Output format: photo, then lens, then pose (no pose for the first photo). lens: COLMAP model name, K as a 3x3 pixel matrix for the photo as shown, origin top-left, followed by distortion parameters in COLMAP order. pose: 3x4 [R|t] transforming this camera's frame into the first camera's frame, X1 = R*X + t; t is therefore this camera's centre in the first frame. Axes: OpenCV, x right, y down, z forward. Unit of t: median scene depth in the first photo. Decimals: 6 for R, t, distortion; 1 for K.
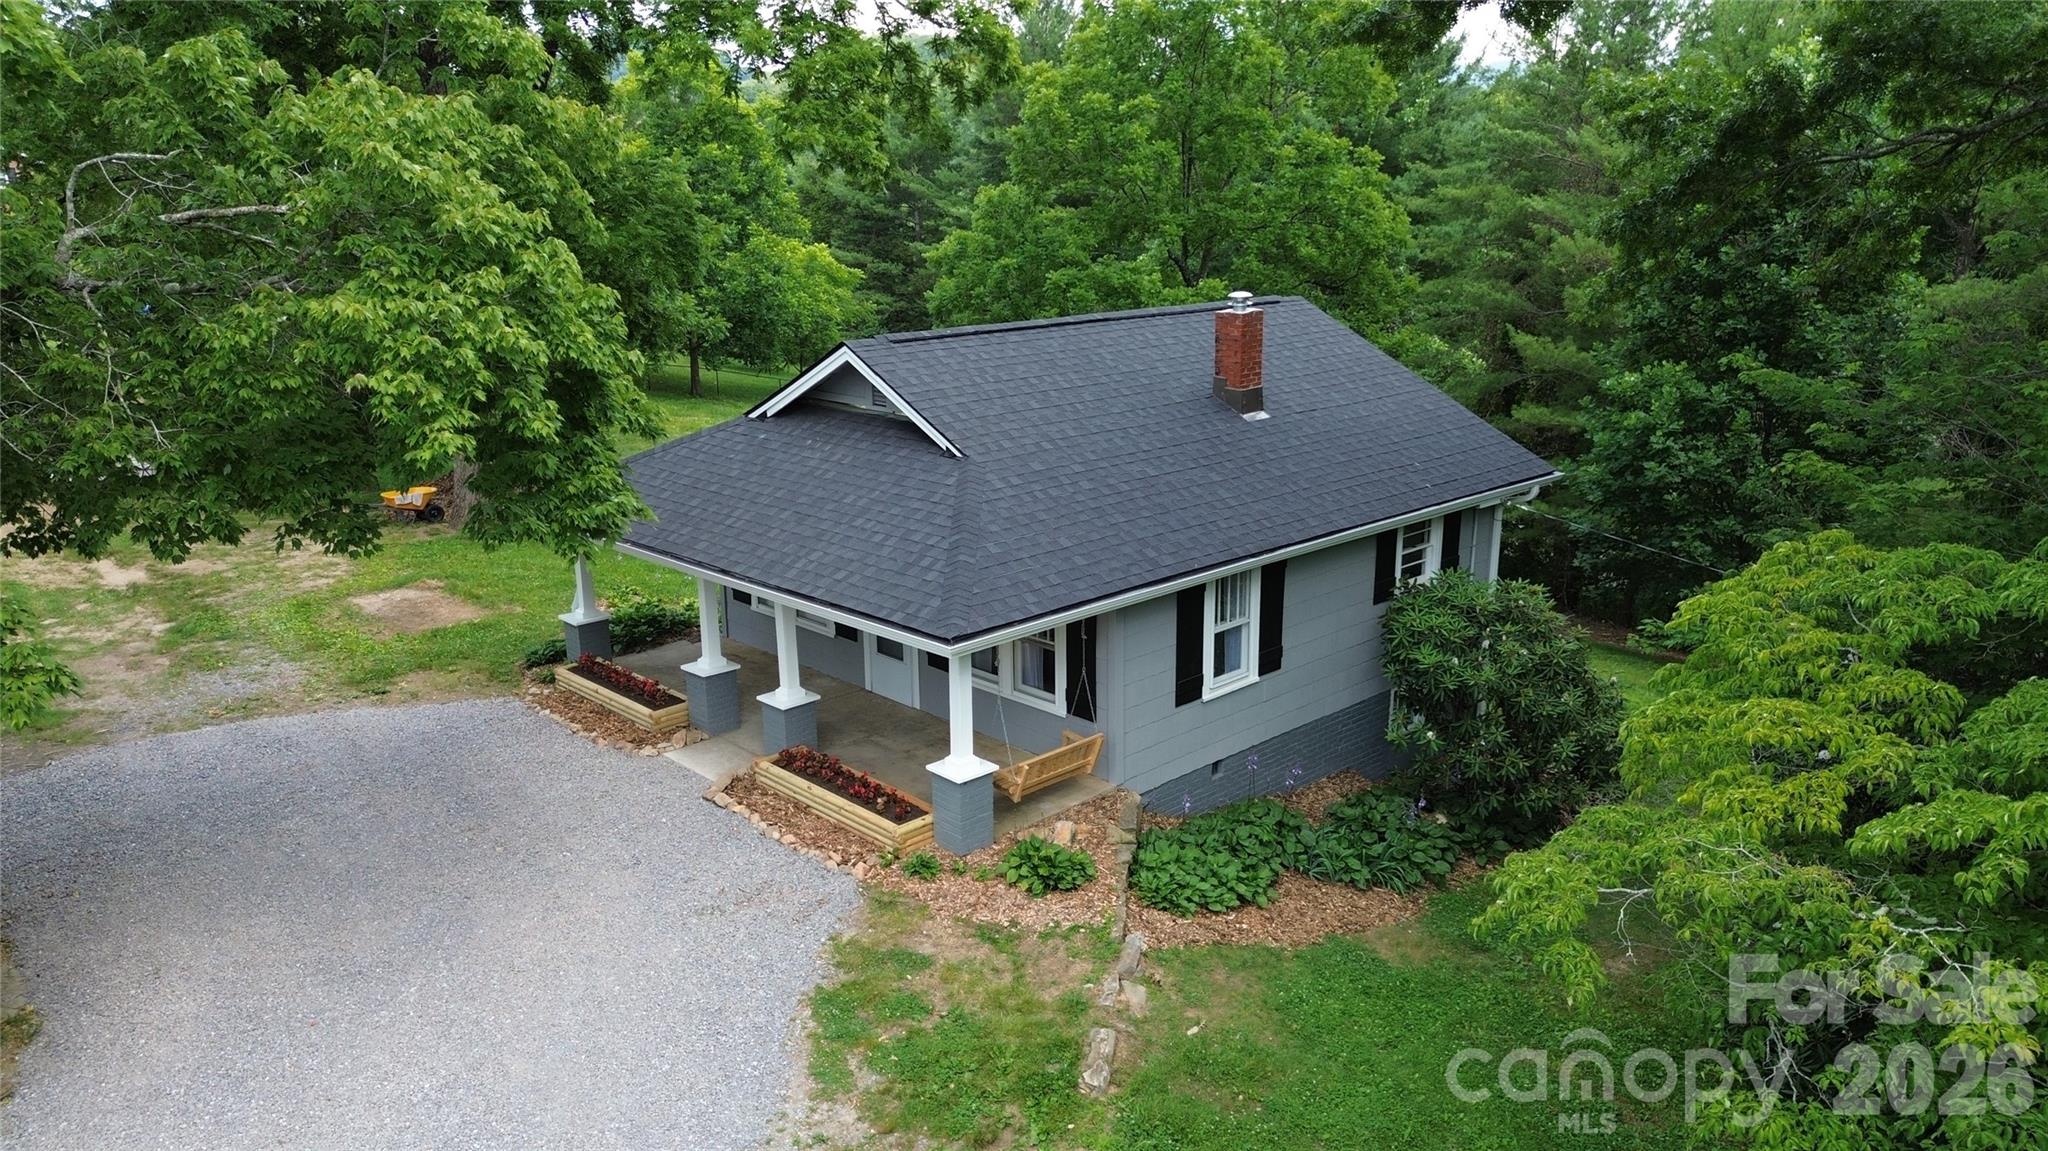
lens RADIAL K [[1467.7, 0, 1027.0], [0, 1467.7, 554.2], [0, 0, 1]] dist [0.060385, -0.075298]
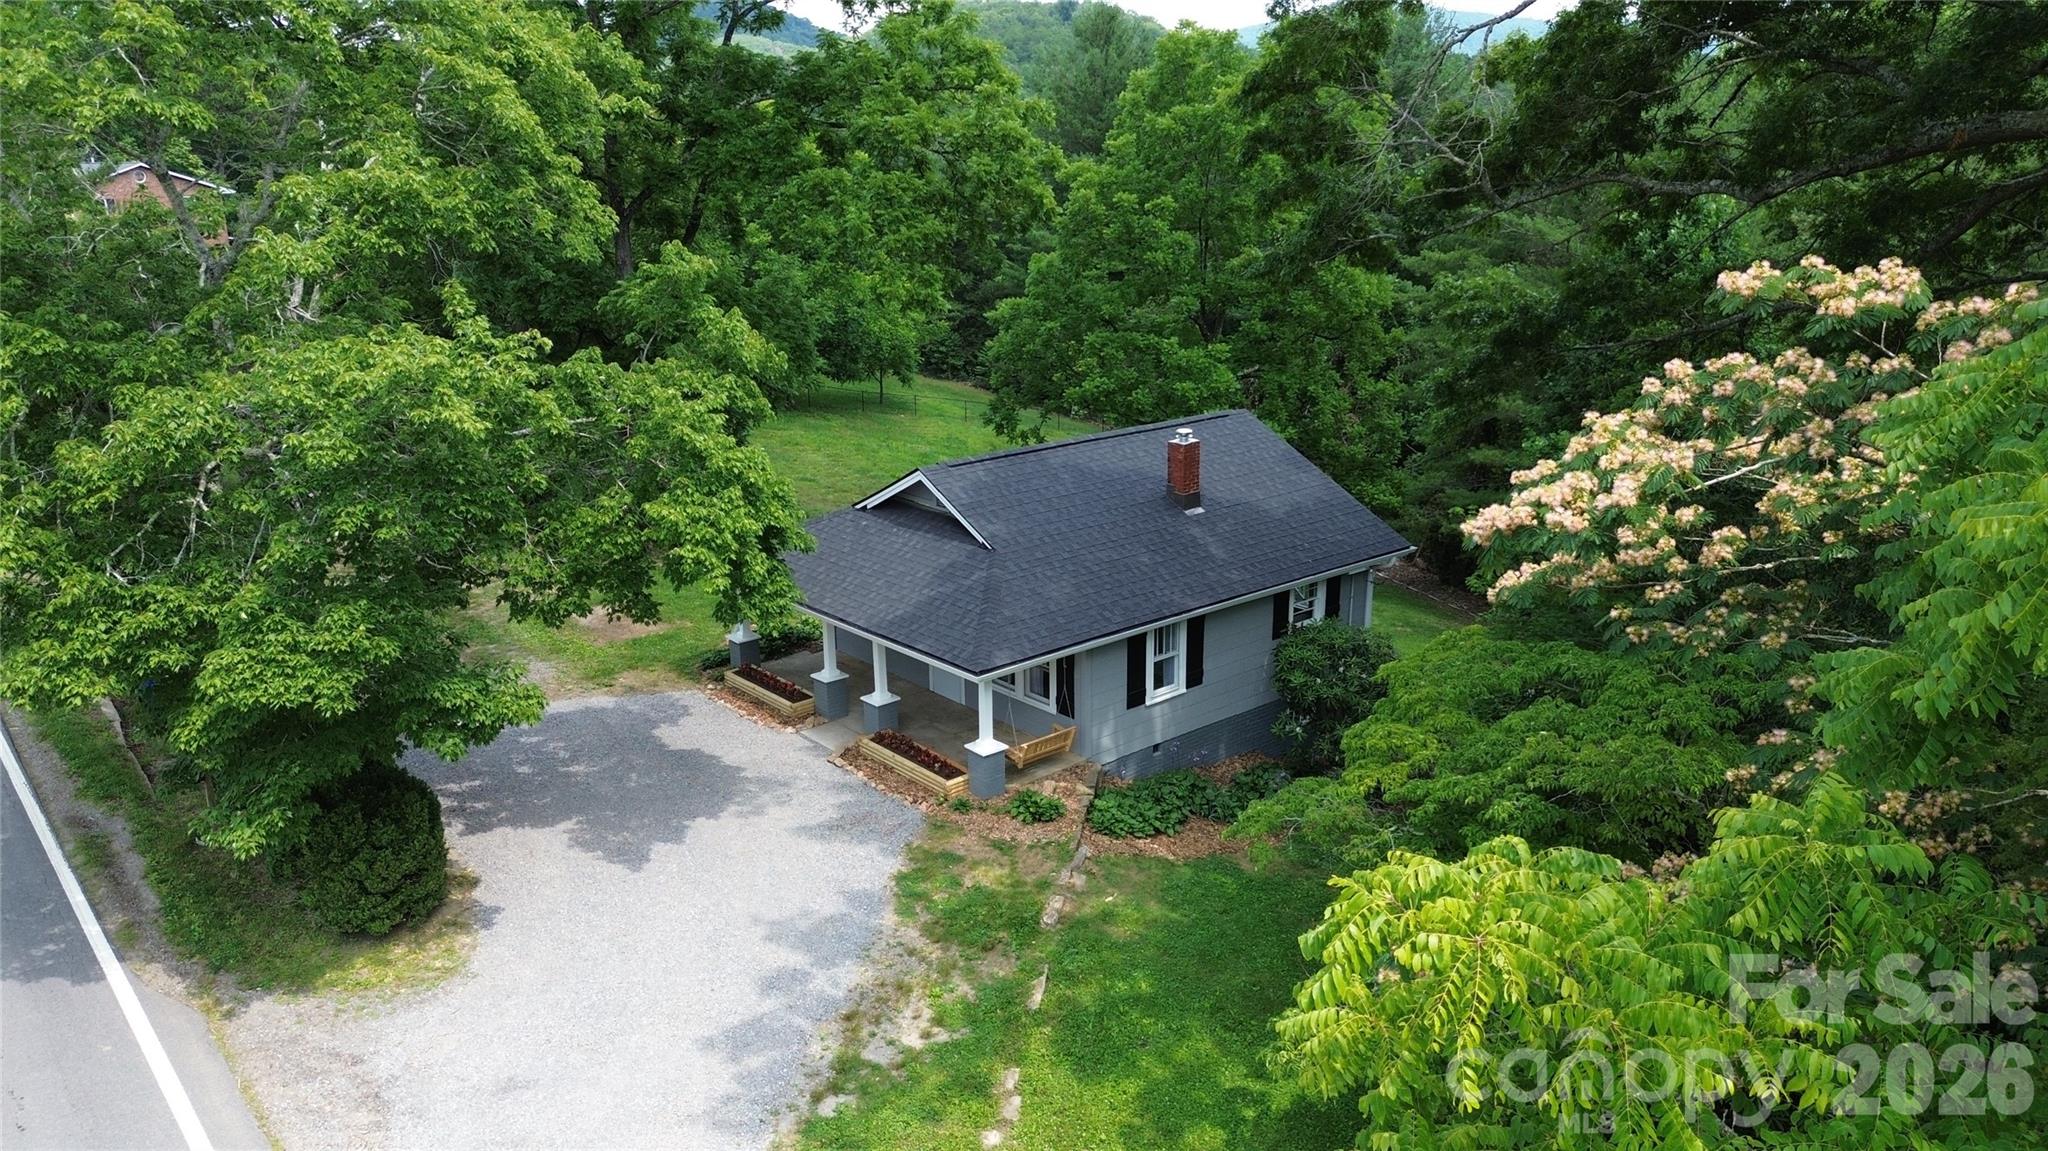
lens RADIAL K [[1467.7, 0, 1027.0], [0, 1467.7, 554.2], [0, 0, 1]] dist [0.060385, -0.075298]
pose [[0.998689, 0.014941, -0.048956, 0.071929], [-0.013674, 0.999566, 0.026107, -0.103904], [0.049325, -0.025403, 0.998460, -0.580134]]
